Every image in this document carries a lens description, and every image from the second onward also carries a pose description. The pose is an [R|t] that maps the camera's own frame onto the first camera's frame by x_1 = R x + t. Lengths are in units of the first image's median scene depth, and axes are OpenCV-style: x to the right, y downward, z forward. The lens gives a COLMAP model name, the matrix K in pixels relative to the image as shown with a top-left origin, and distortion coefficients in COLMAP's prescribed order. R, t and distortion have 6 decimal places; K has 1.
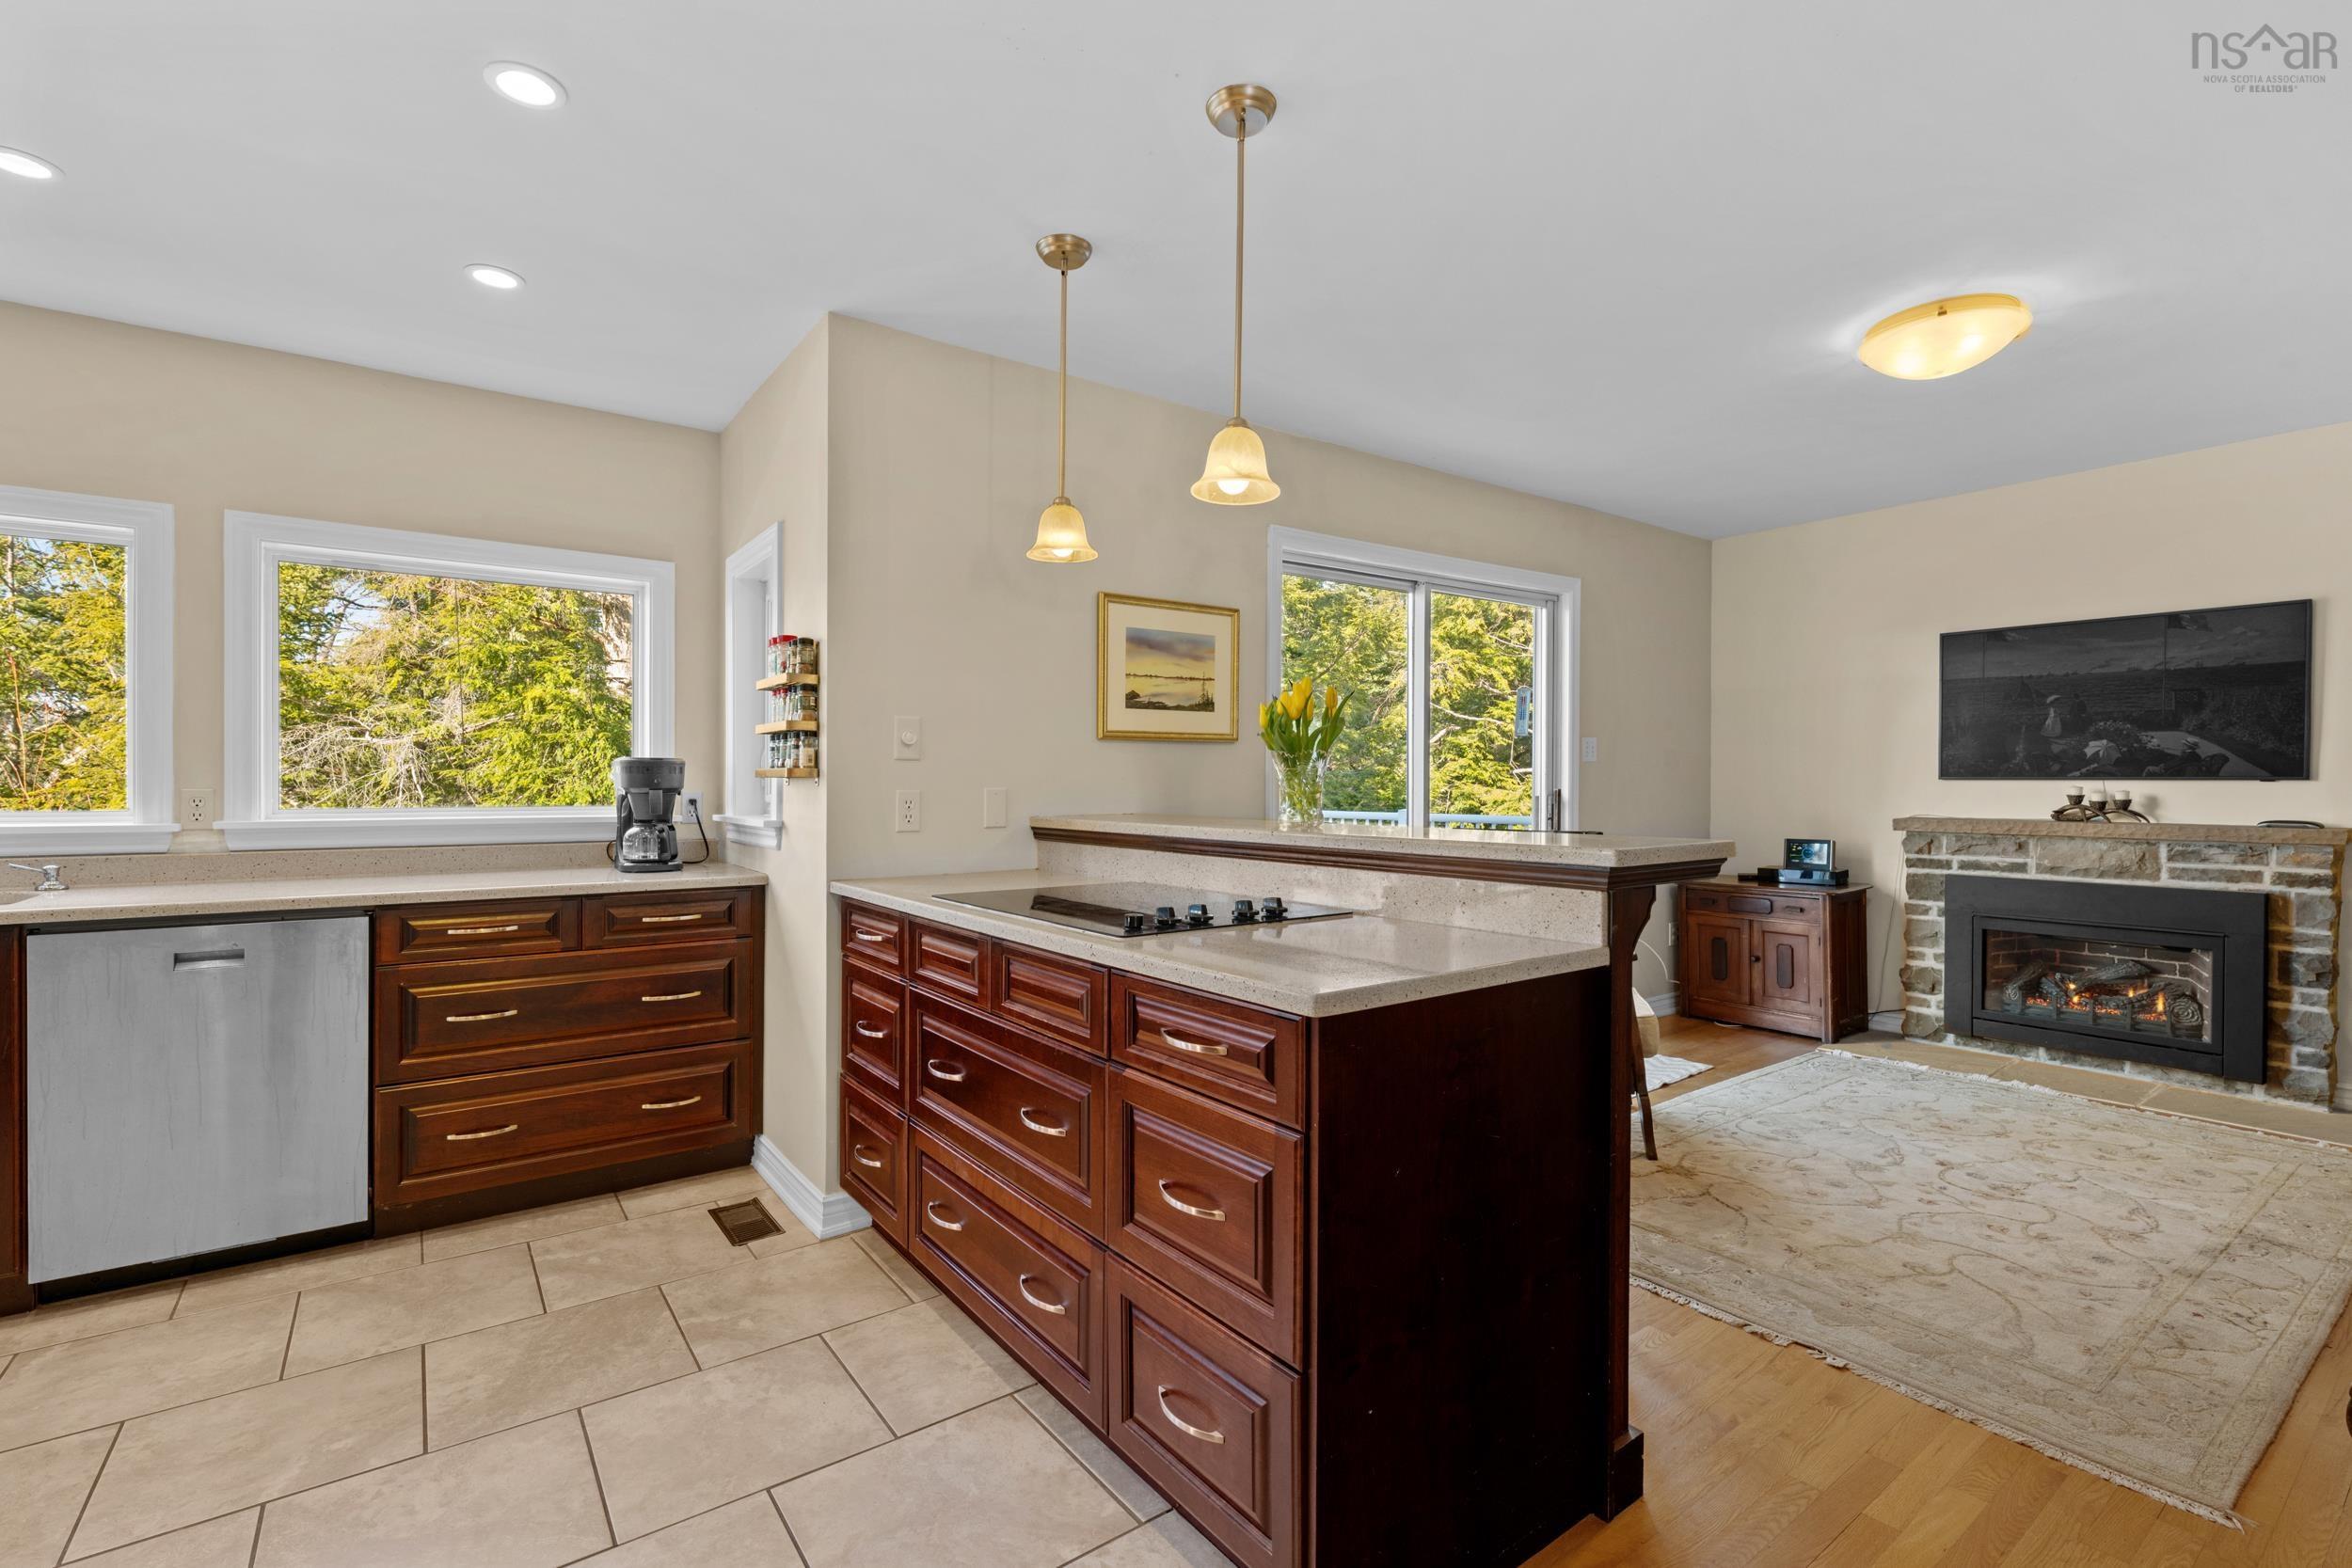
lens RADIAL K [[1049.4, 0, 1171.2], [0, 1049.4, 794.6], [0, 0, 1]] dist [-0.002442, 0.000619]
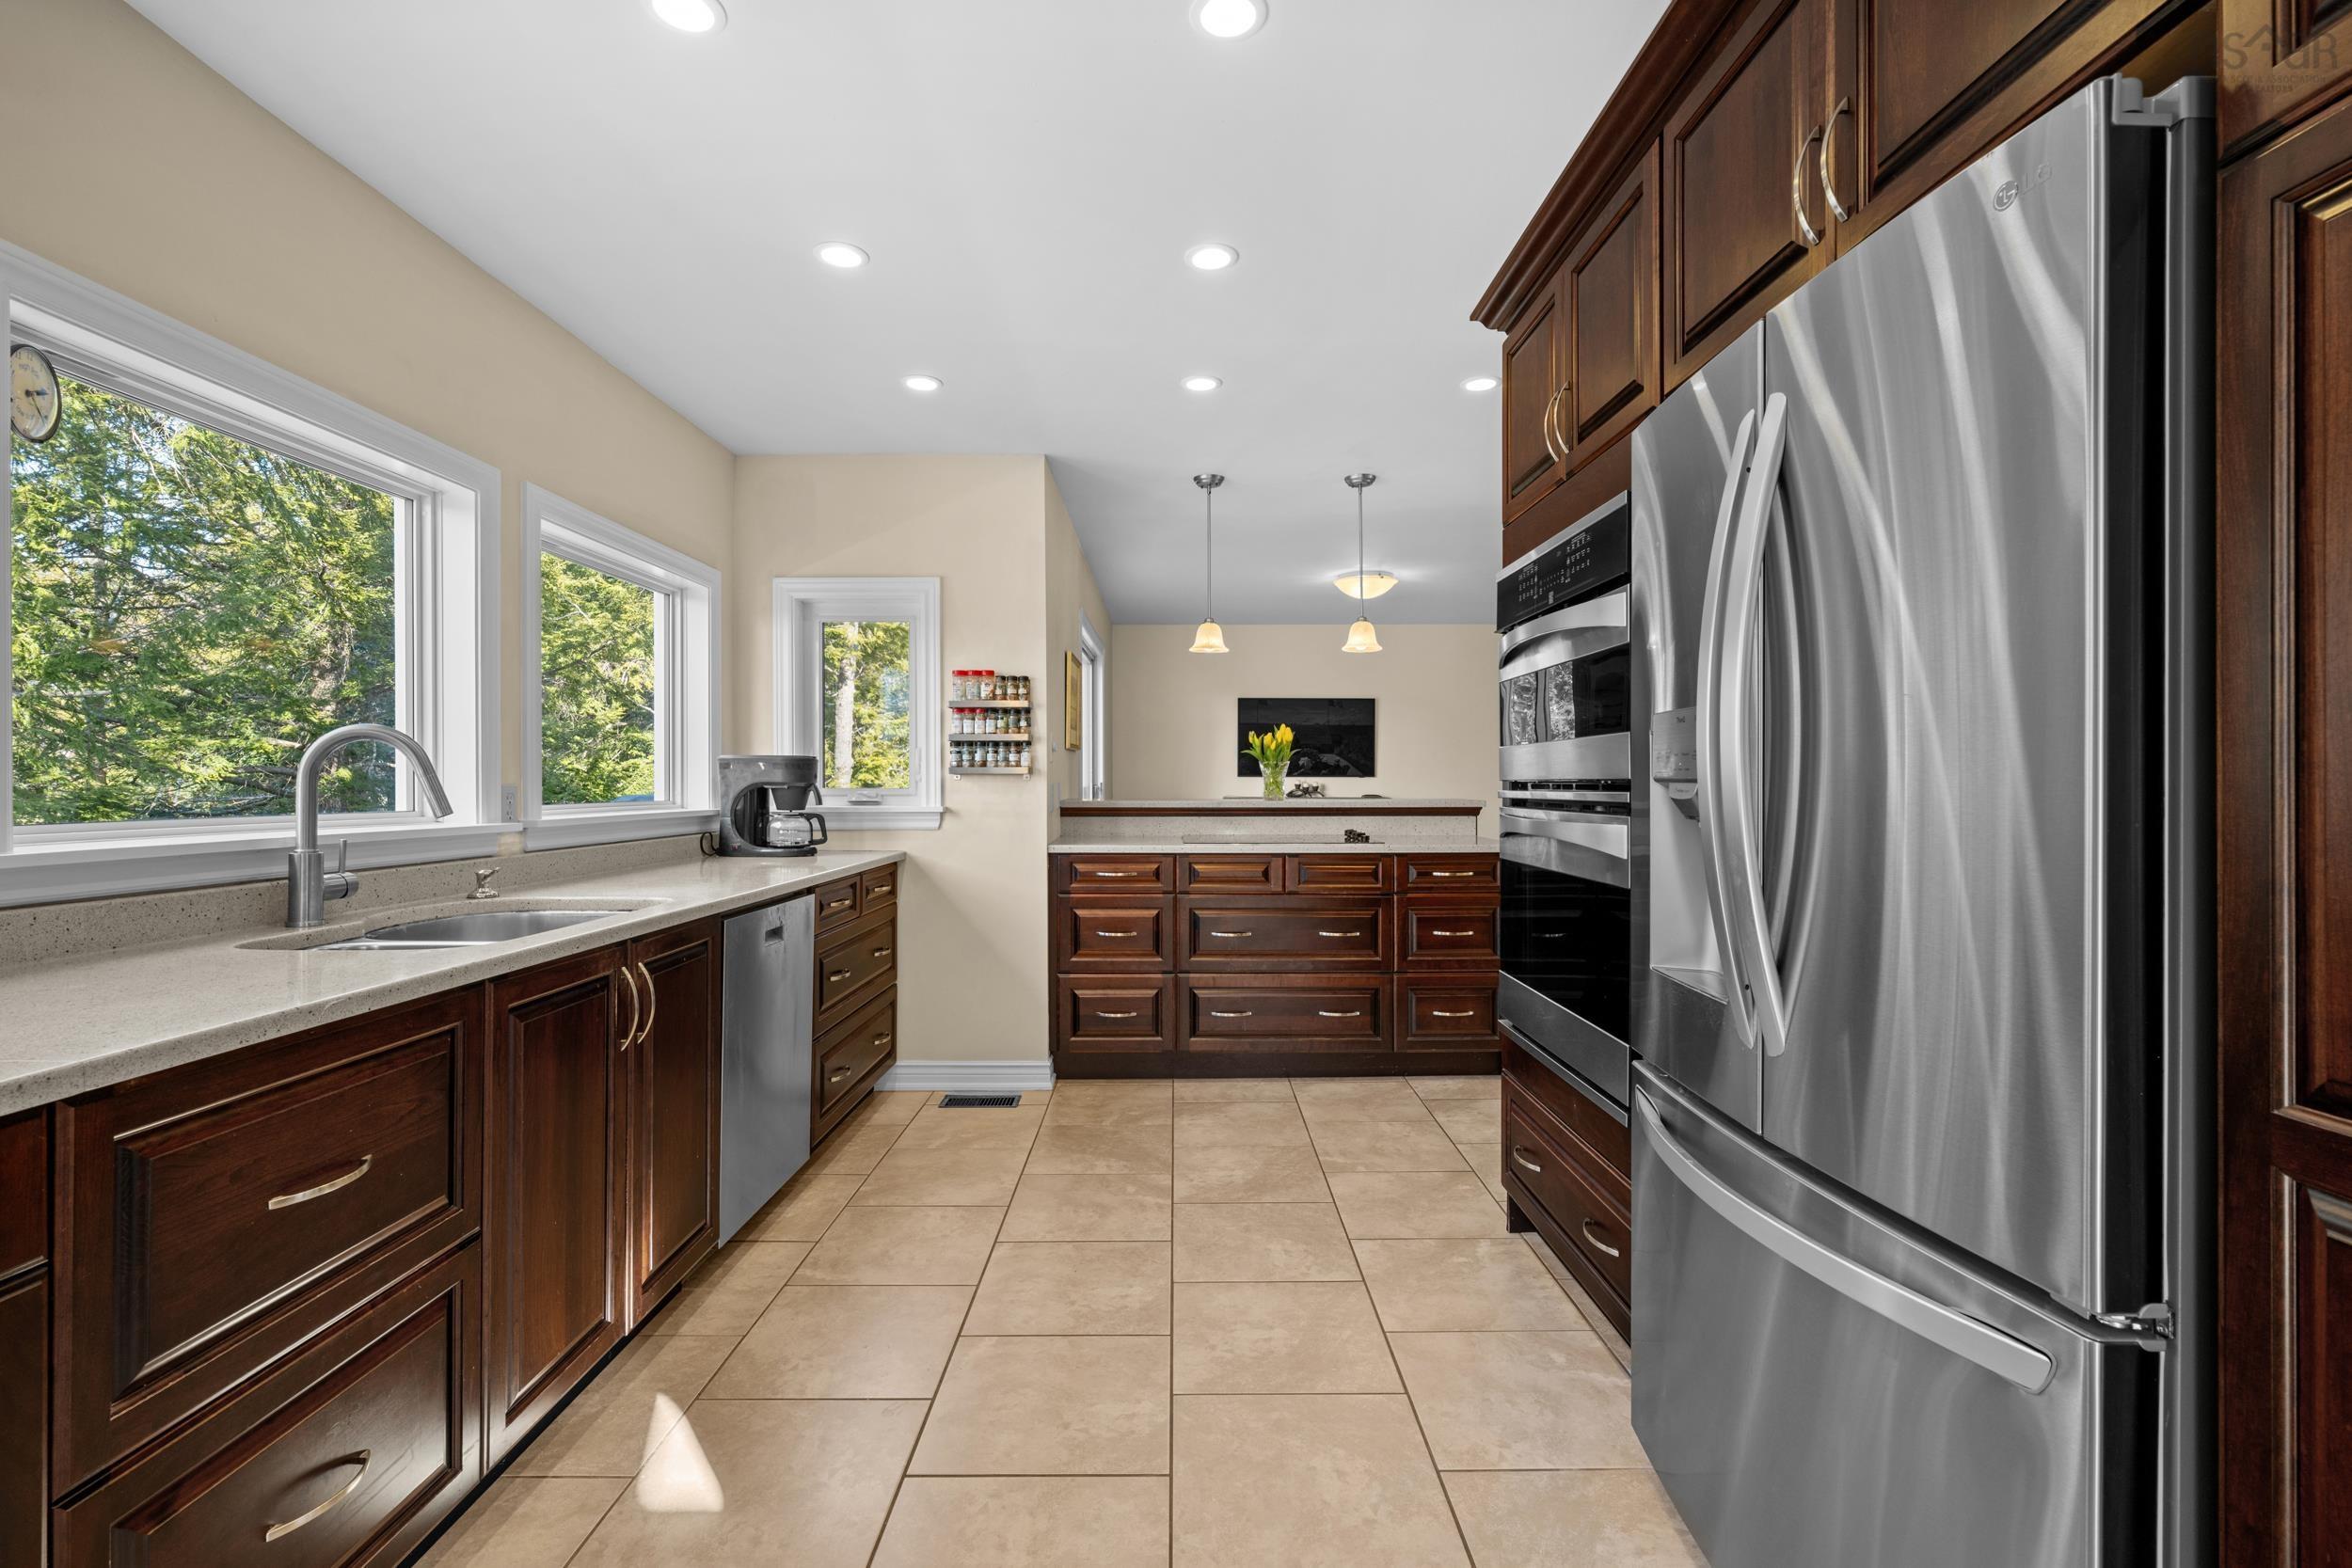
lens RADIAL K [[1049.4, 0, 1170.0], [0, 1049.4, 775.4], [0, 0, 1]] dist [-0.002442, 0.000619]
pose [[0.589799, 0.001671, 0.807549, -1.018032], [0.010881, 0.999891, -0.010016, 0.001058], [-0.807477, 0.014694, 0.589716, -0.003417]]
